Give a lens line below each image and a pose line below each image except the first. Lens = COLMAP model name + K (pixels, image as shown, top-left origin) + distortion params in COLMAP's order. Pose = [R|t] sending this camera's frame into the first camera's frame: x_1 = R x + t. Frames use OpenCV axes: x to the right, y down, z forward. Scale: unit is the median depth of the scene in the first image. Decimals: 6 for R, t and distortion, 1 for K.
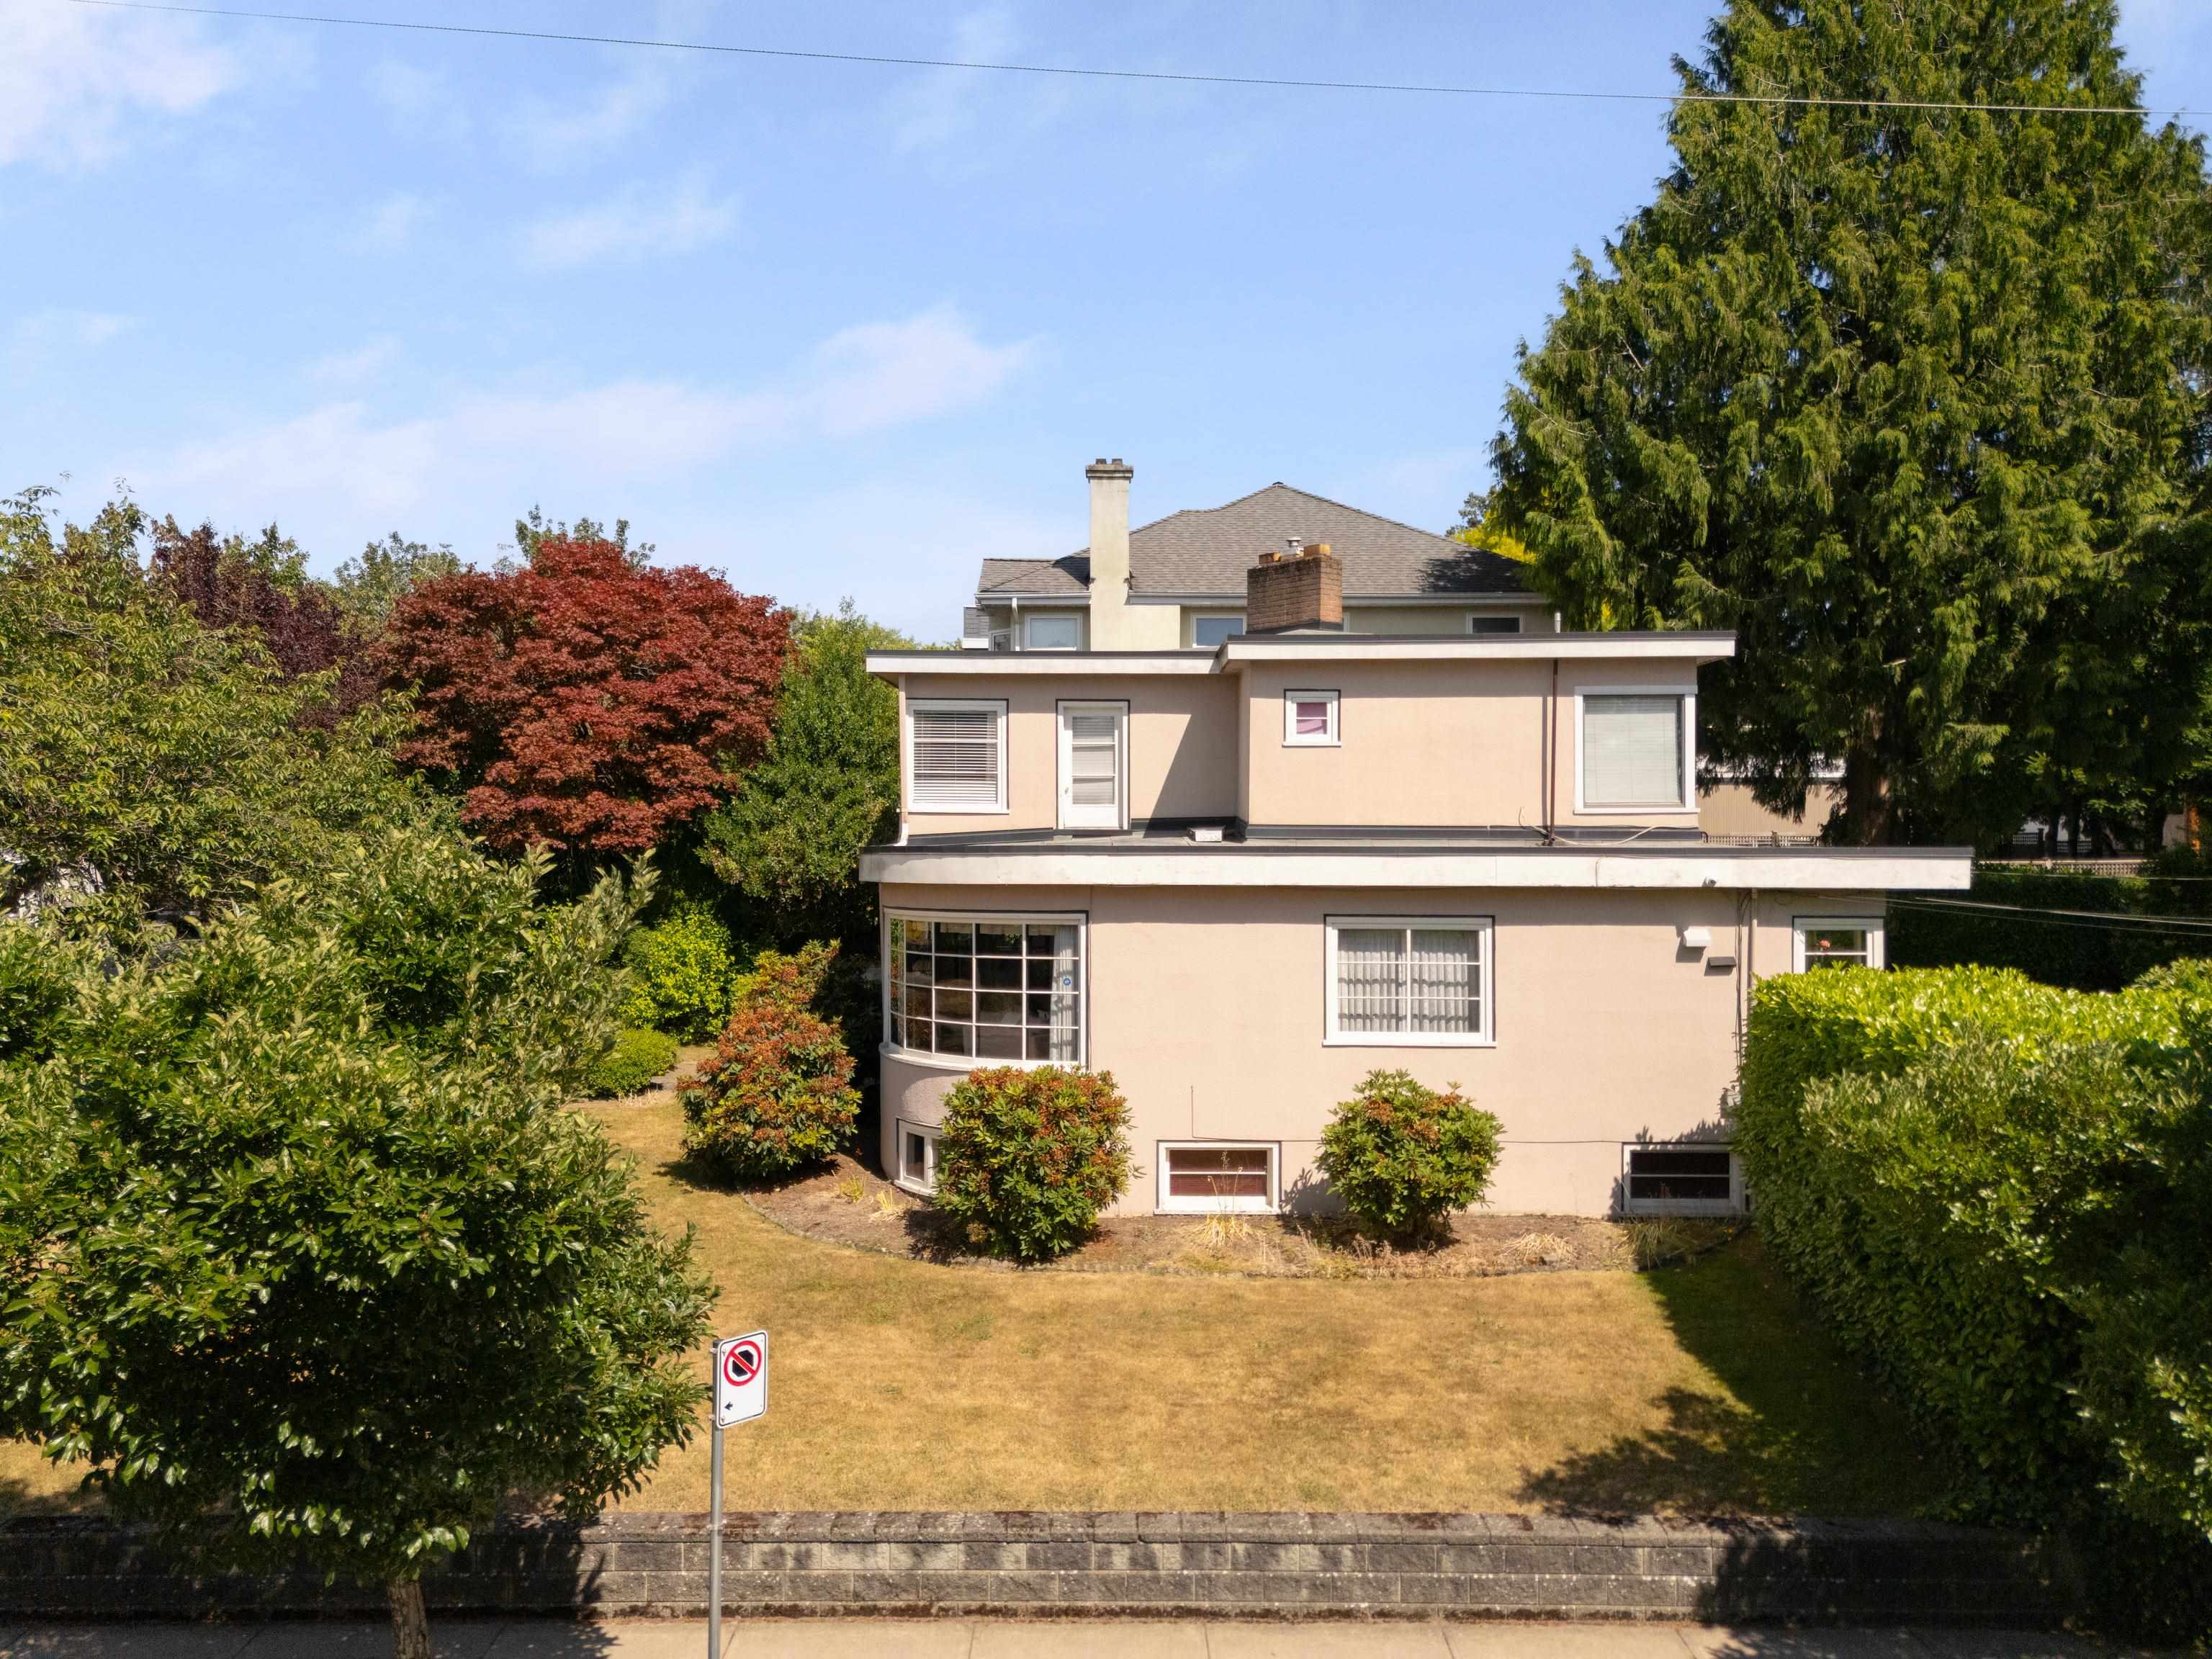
lens RADIAL K [[1787.9, 0, 1106.0], [0, 1787.9, 829.5], [0, 0, 1]] dist [0.044352, -0.007118]
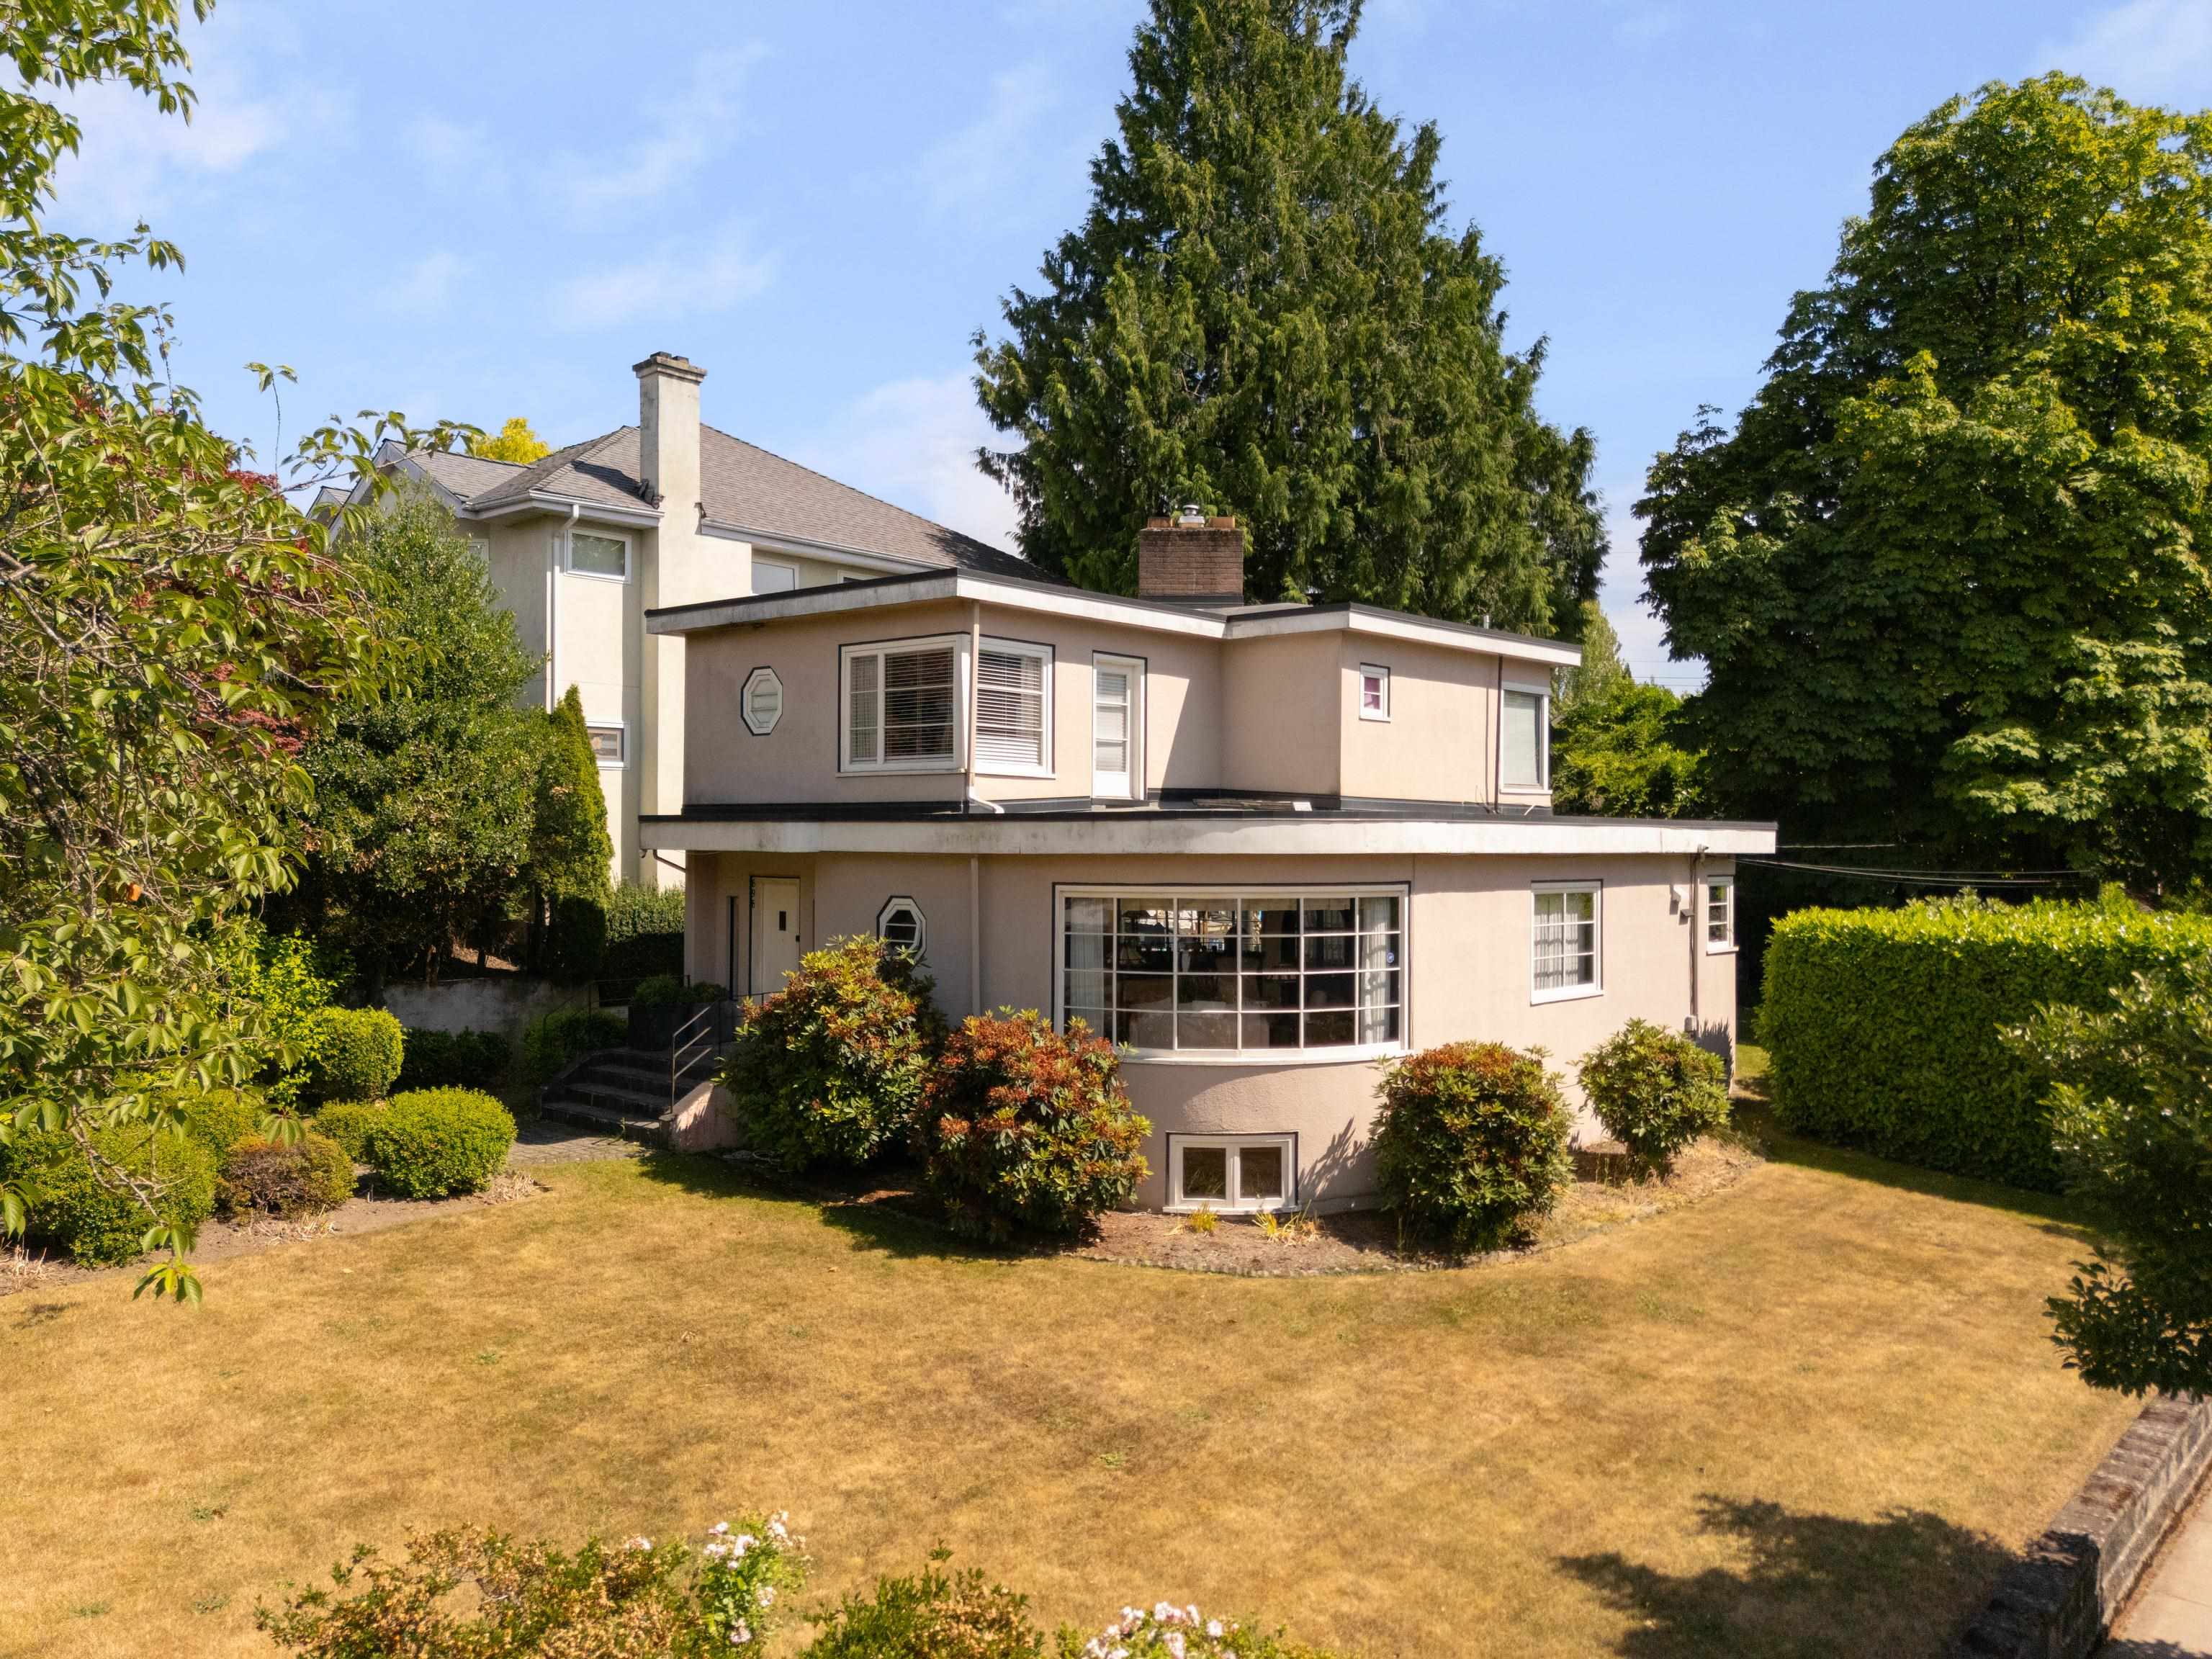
lens RADIAL K [[1787.9, 0, 1106.0], [0, 1787.9, 829.5], [0, 0, 1]] dist [0.044352, -0.007118]
pose [[0.609731, 0.006892, 0.792579, -0.790152], [-0.006040, 0.999974, -0.004049, 0.020809], [-0.792586, -0.002318, 0.609756, 0.500607]]
